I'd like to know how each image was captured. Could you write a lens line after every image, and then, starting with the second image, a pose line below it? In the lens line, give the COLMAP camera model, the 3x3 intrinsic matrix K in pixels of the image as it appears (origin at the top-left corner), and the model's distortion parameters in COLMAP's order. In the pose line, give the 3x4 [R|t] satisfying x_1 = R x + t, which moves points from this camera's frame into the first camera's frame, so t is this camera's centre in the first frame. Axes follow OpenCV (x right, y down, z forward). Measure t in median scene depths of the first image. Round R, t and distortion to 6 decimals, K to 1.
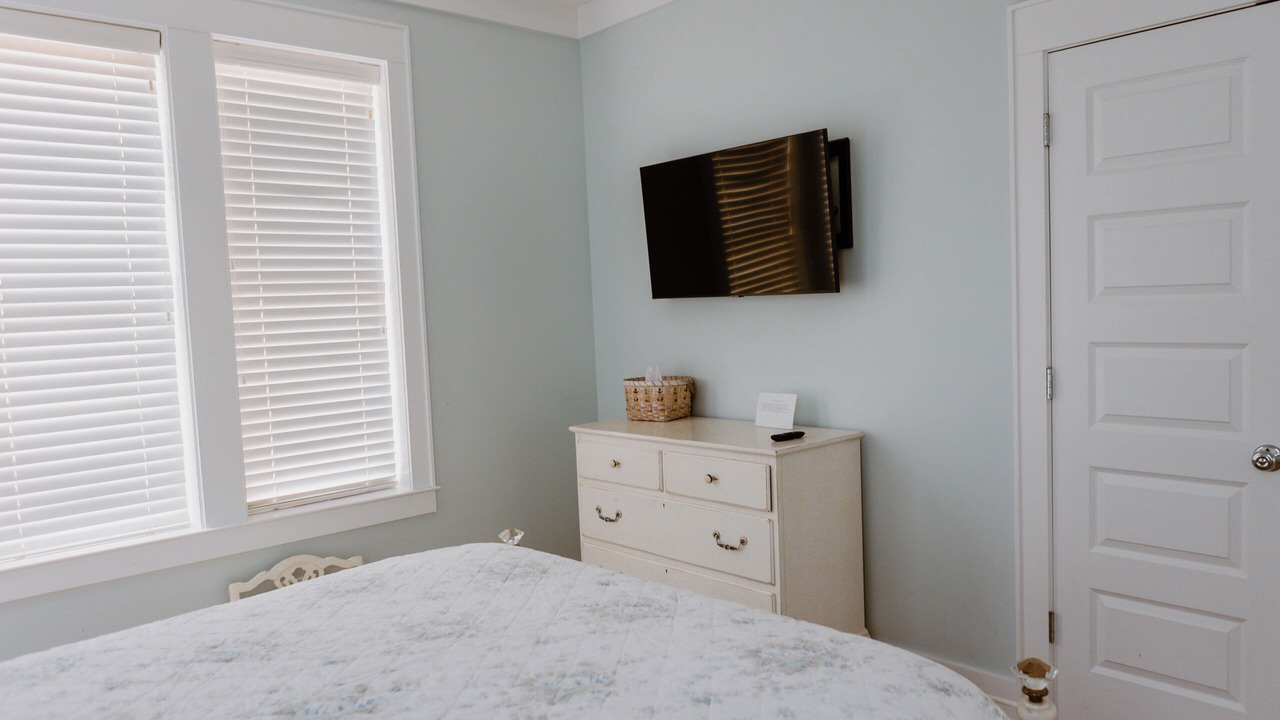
lens RADIAL K [[889.5, 0, 640.0], [0, 889.5, 360.0], [0, 0, 1]] dist [-0.024042, 0.004175]
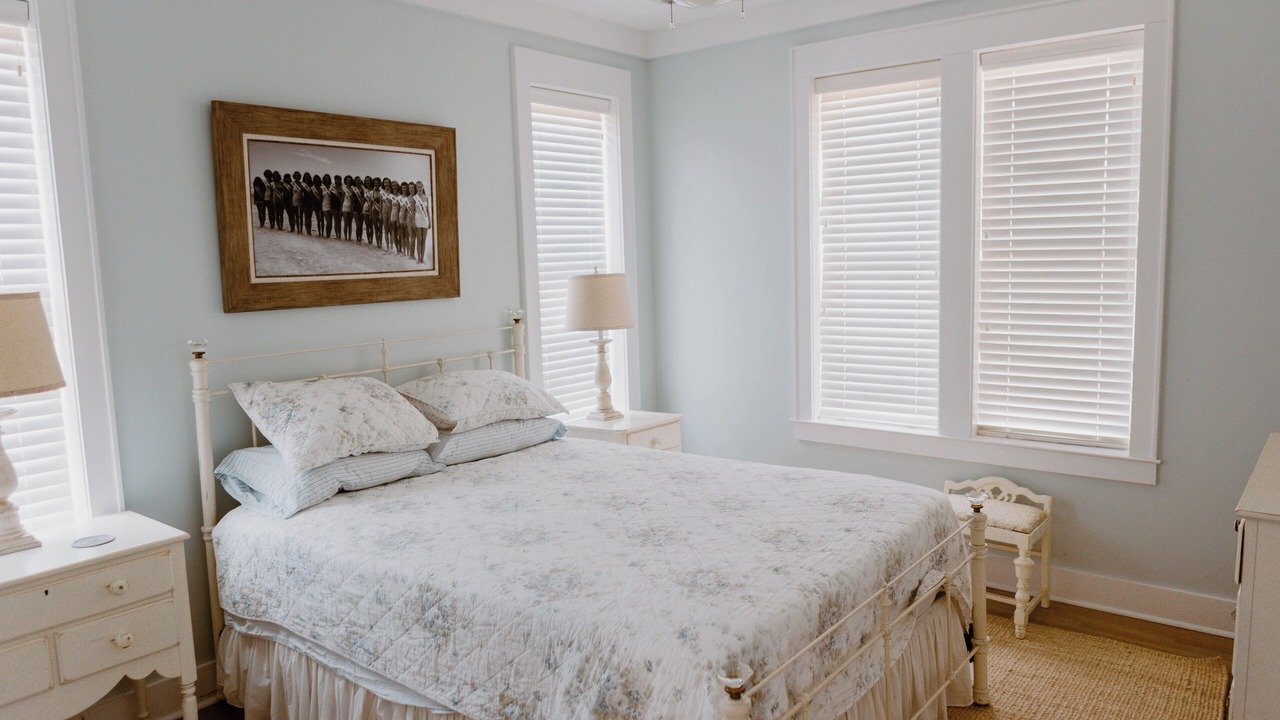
lens RADIAL K [[889.5, 0, 640.0], [0, 889.5, 360.0], [0, 0, 1]] dist [-0.024042, 0.004175]
pose [[0.161392, 0.163002, -0.973336, 0.863894], [-0.044994, 0.986455, 0.157738, -0.133921], [0.985864, 0.018336, 0.166540, 0.391301]]
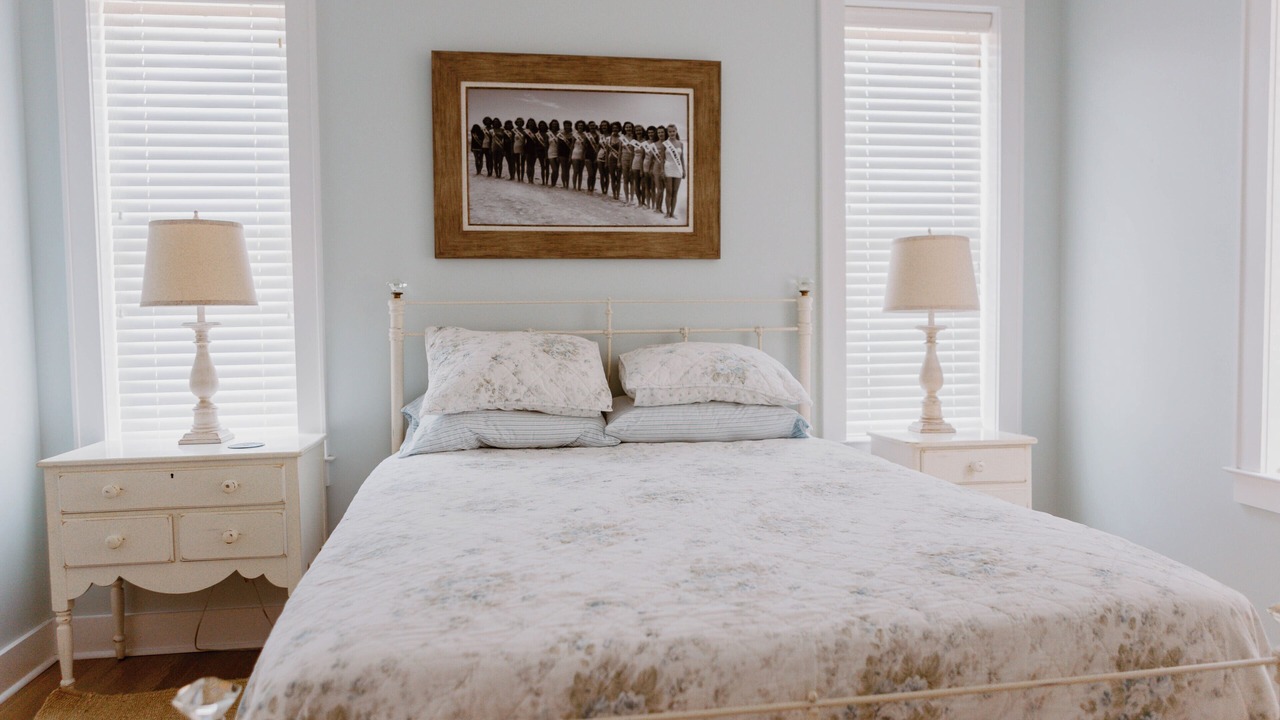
lens RADIAL K [[889.5, 0, 640.0], [0, 889.5, 360.0], [0, 0, 1]] dist [-0.024042, 0.004175]
pose [[-0.543957, 0.100722, -0.833046, 0.473782], [-0.017984, 0.991142, 0.131580, -0.008134], [0.838920, 0.086555, -0.537327, 0.952481]]
